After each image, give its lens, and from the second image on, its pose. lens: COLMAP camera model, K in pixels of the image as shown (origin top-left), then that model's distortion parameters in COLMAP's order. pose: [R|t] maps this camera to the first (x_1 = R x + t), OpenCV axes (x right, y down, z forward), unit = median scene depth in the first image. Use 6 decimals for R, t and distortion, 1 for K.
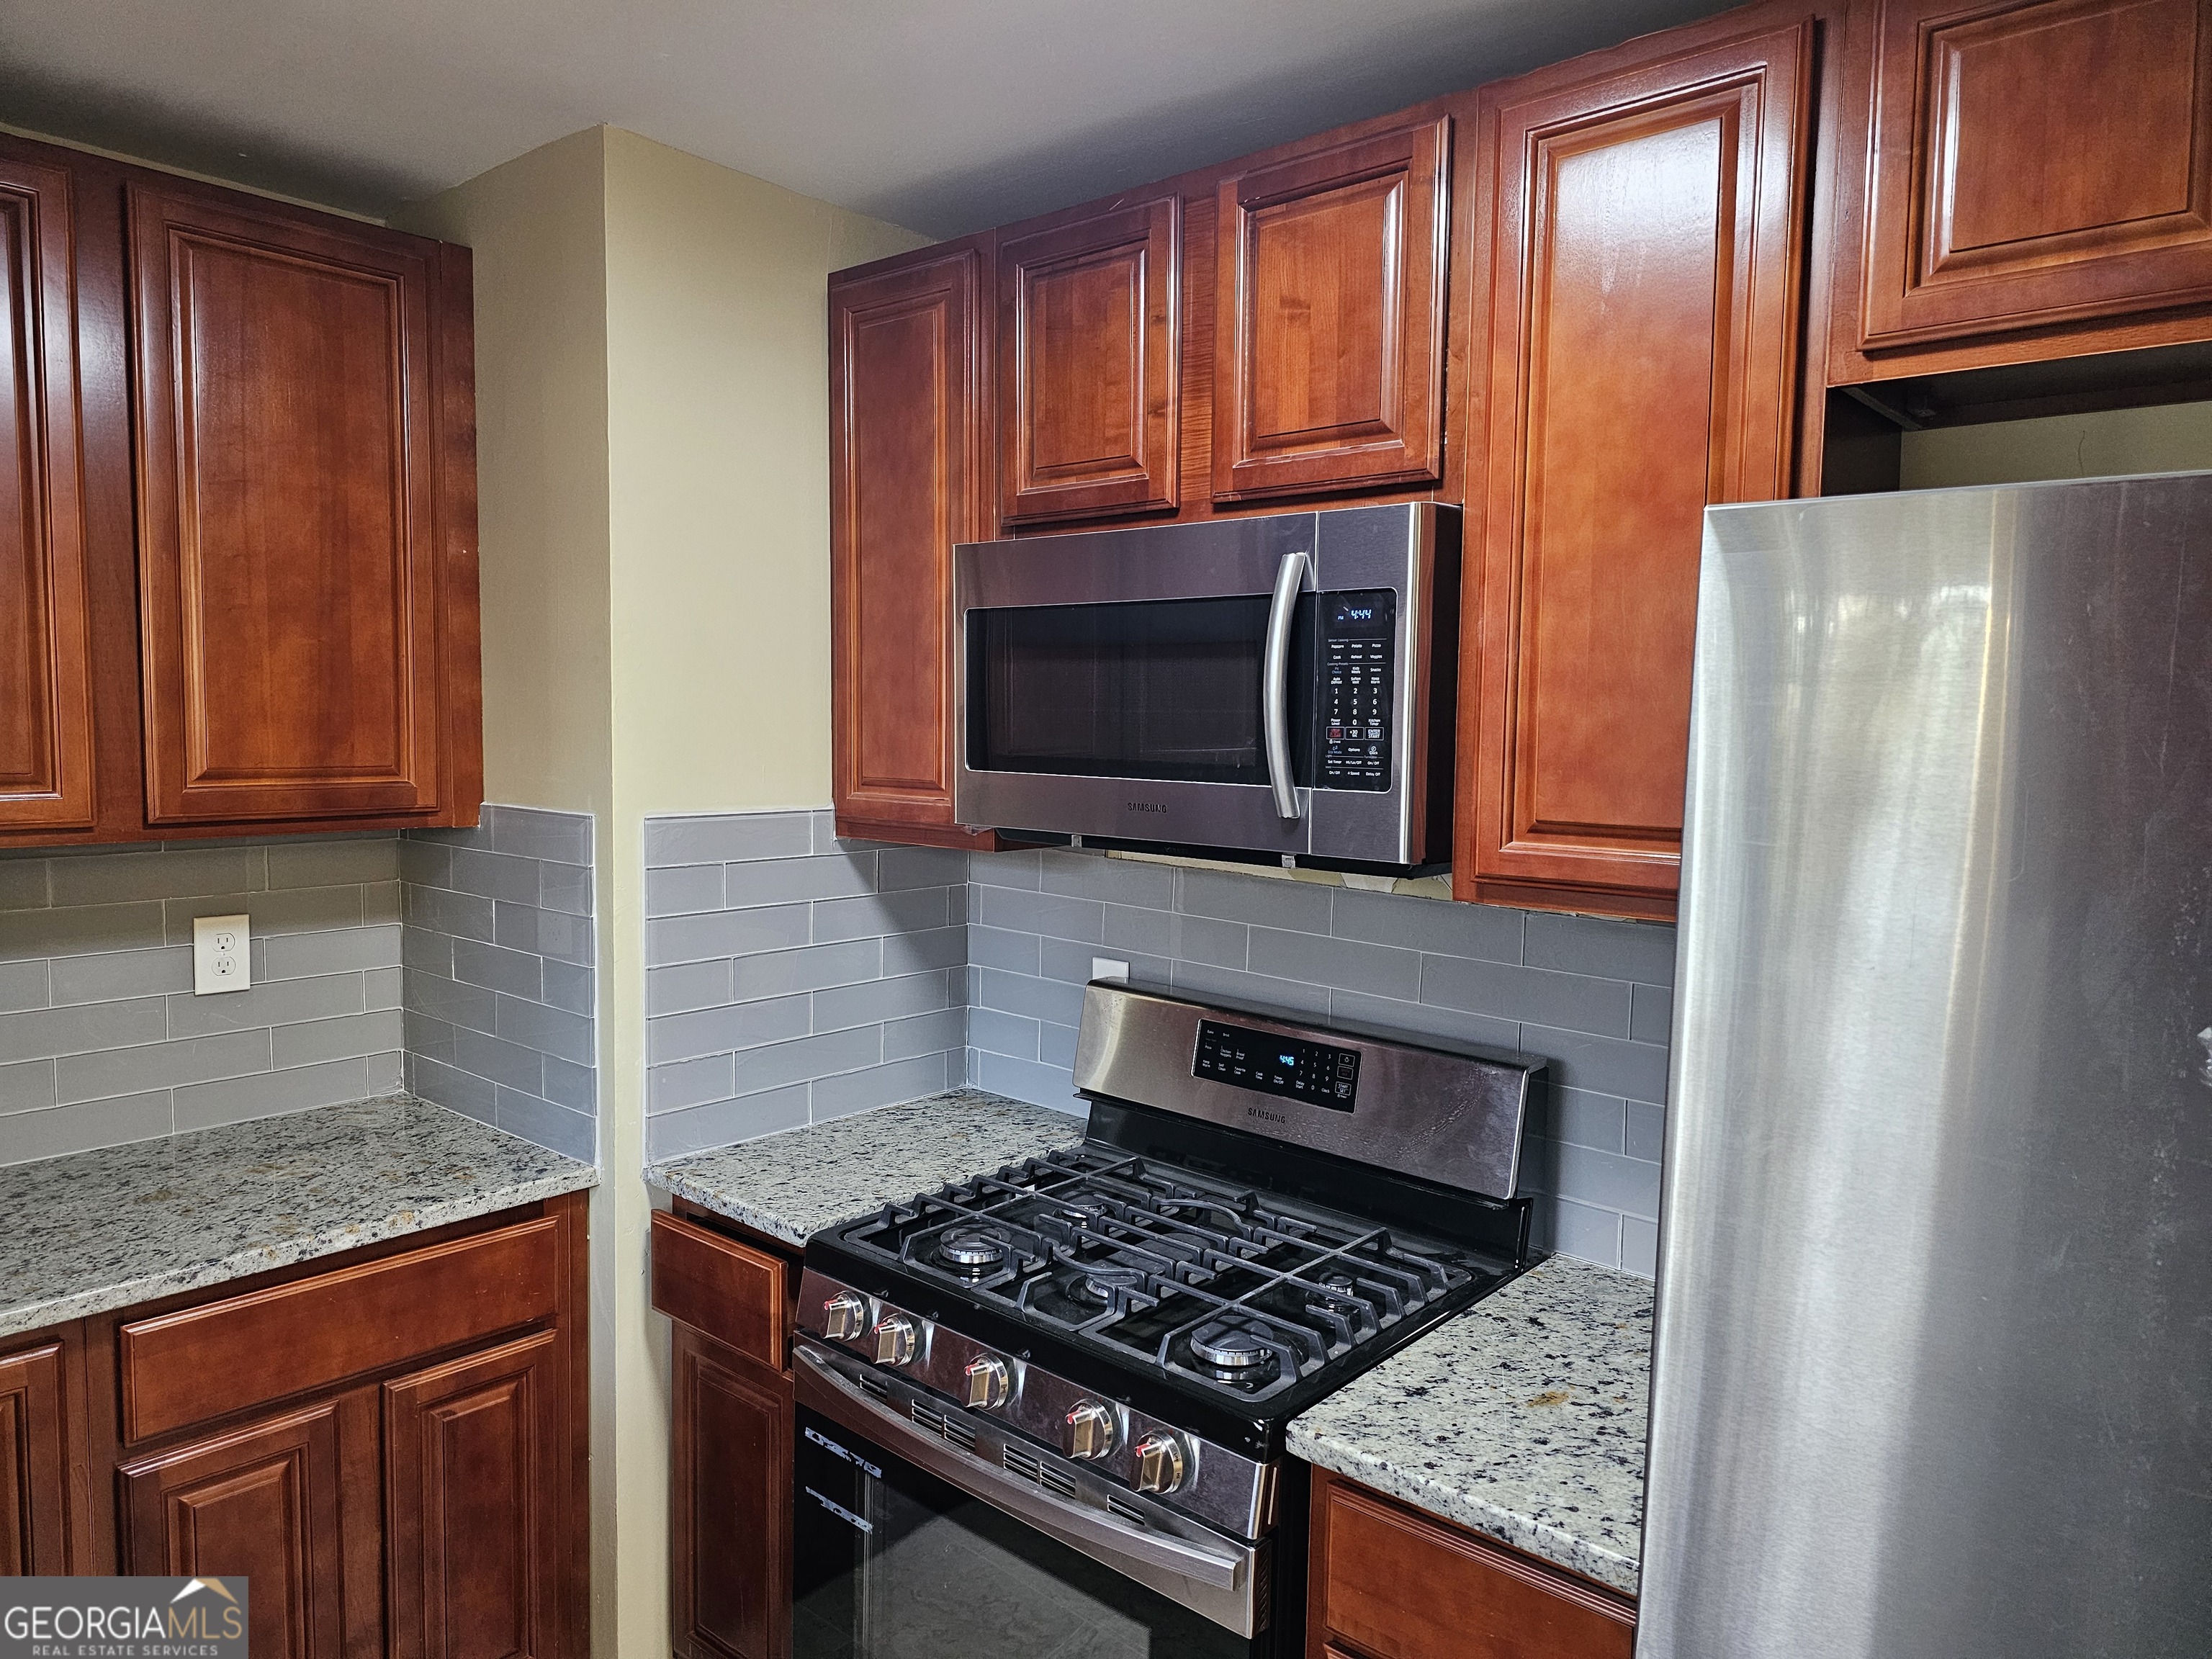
lens RADIAL K [[1480.6, 0, 1115.2], [0, 1480.6, 829.3], [0, 0, 1]] dist [0.080771, -0.081482]
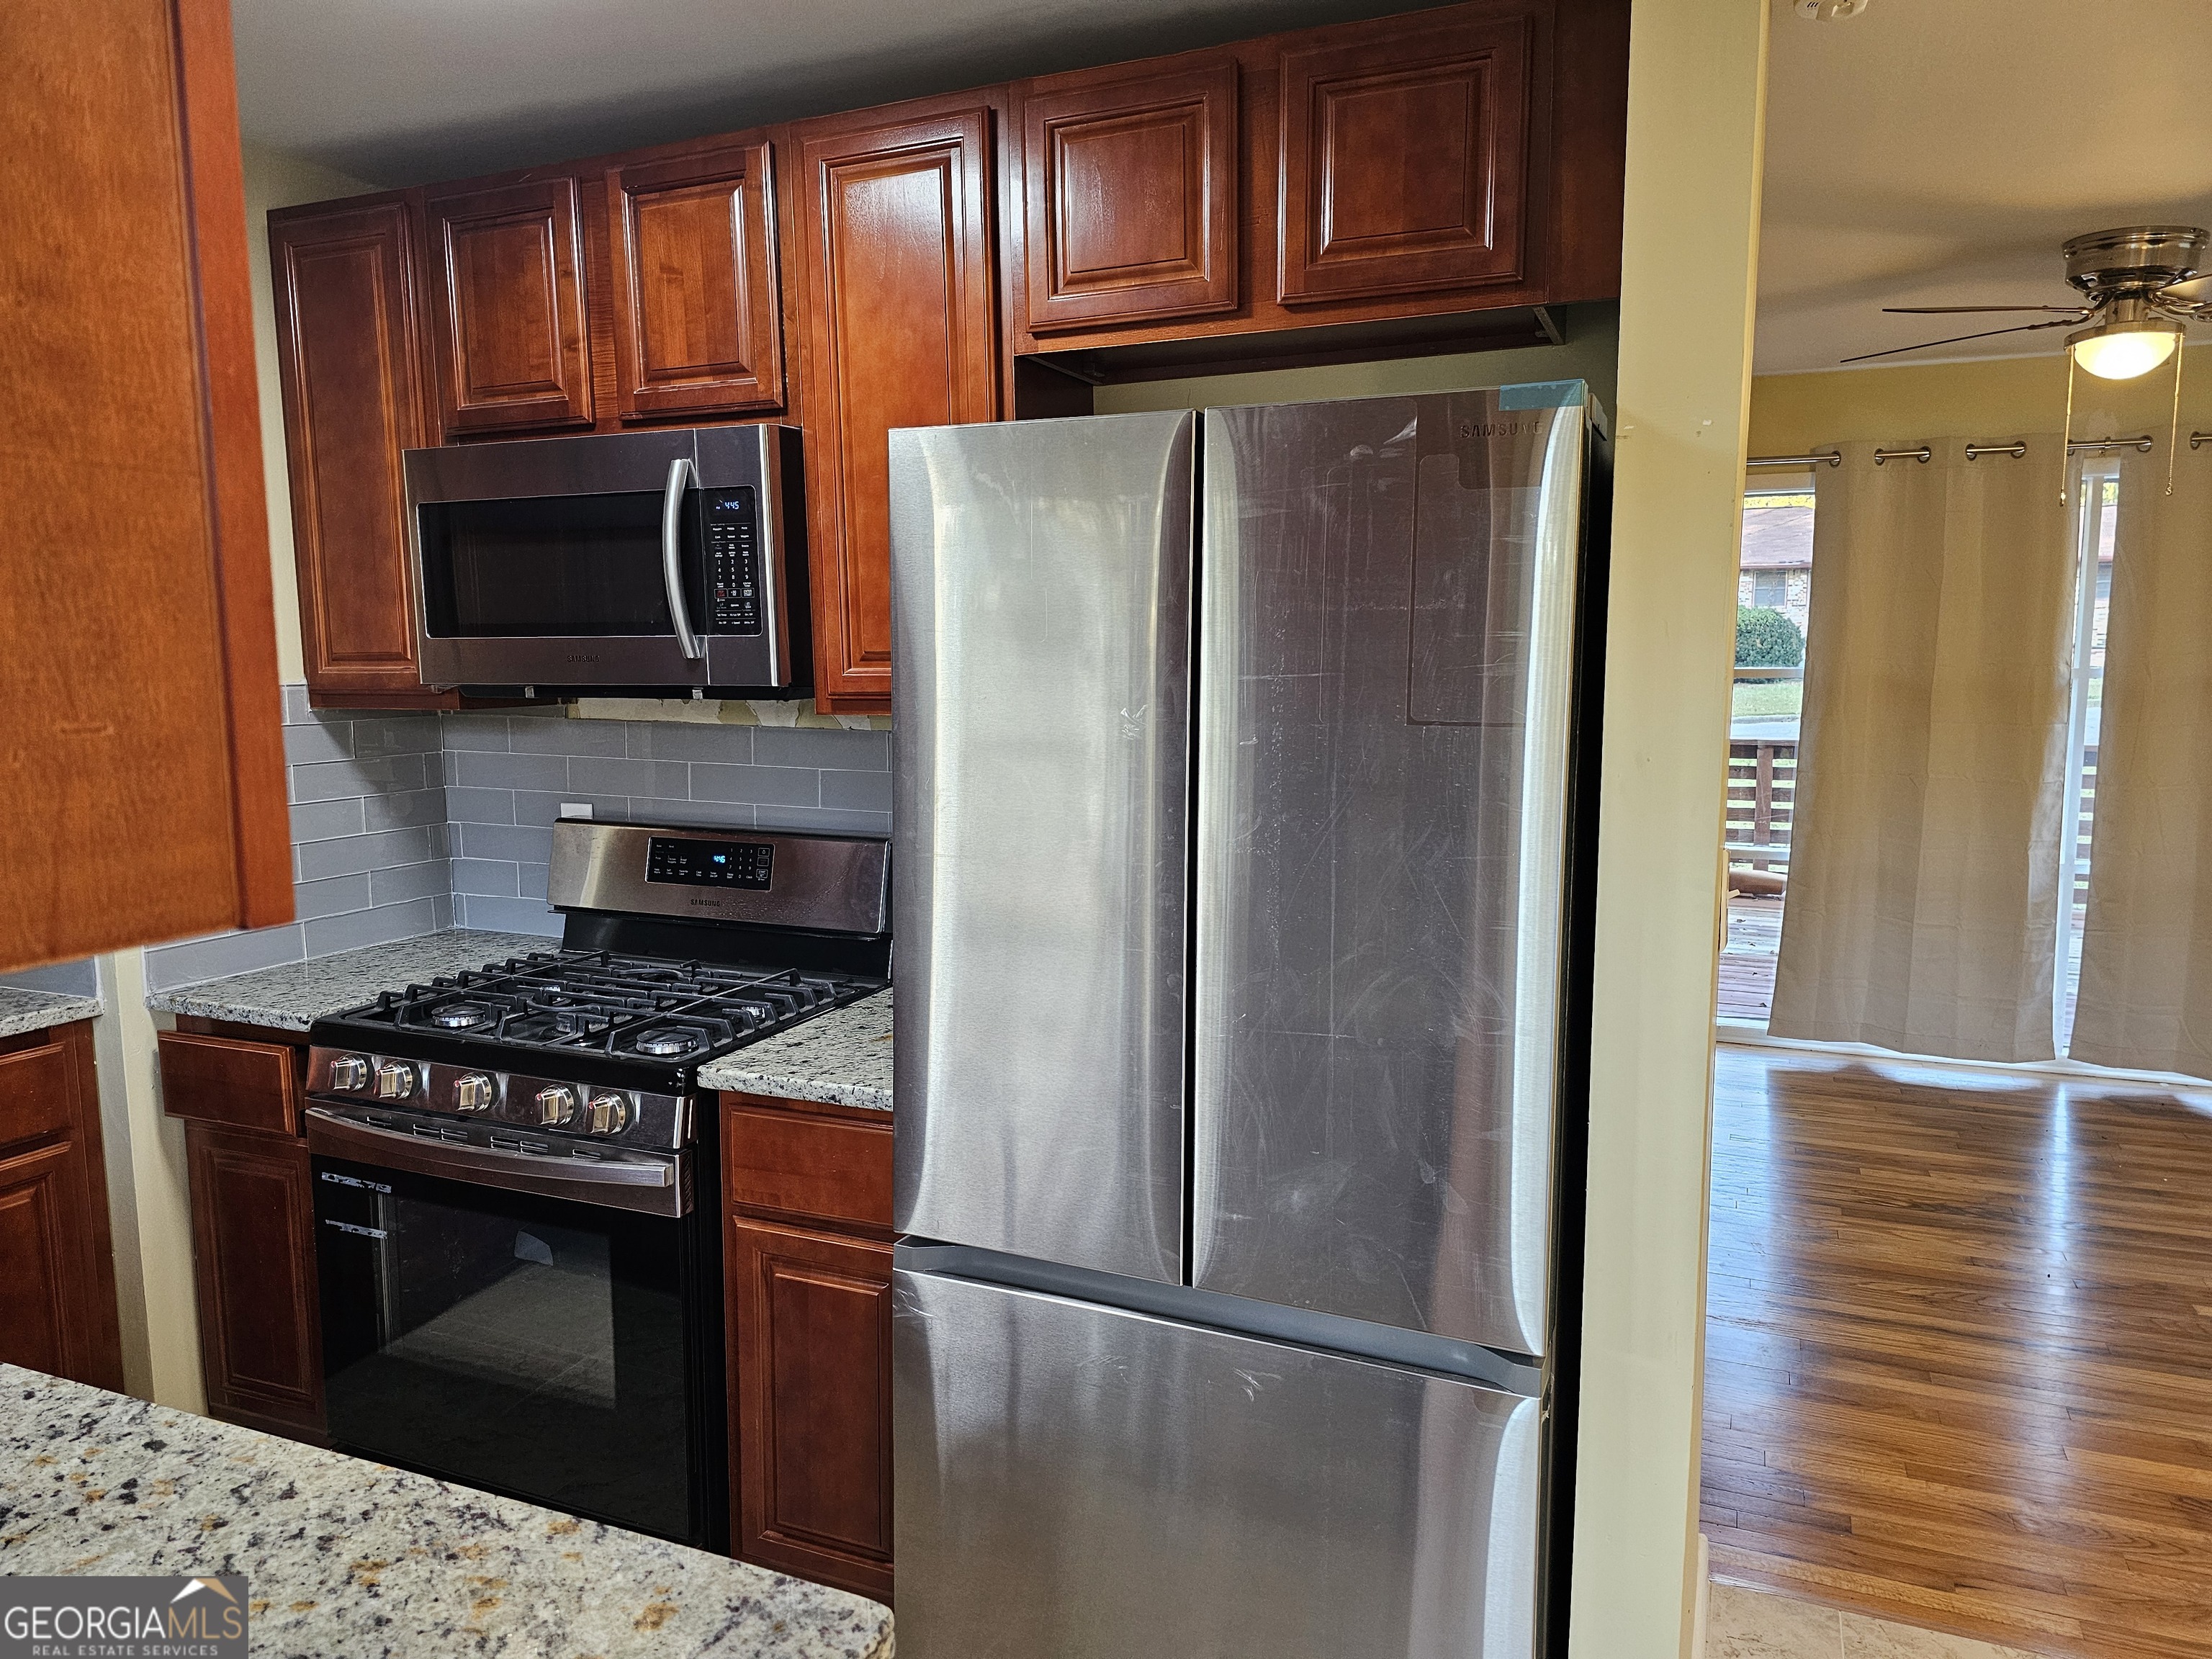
lens RADIAL K [[1488.5, 0, 1102.3], [0, 1488.5, 817.1], [0, 0, 1]] dist [0.072068, -0.062731]
pose [[0.953762, -0.060089, 0.294496, 0.057765], [0.048485, 0.997738, 0.046554, 0.082086], [-0.296627, -0.030123, 0.954518, -0.374158]]
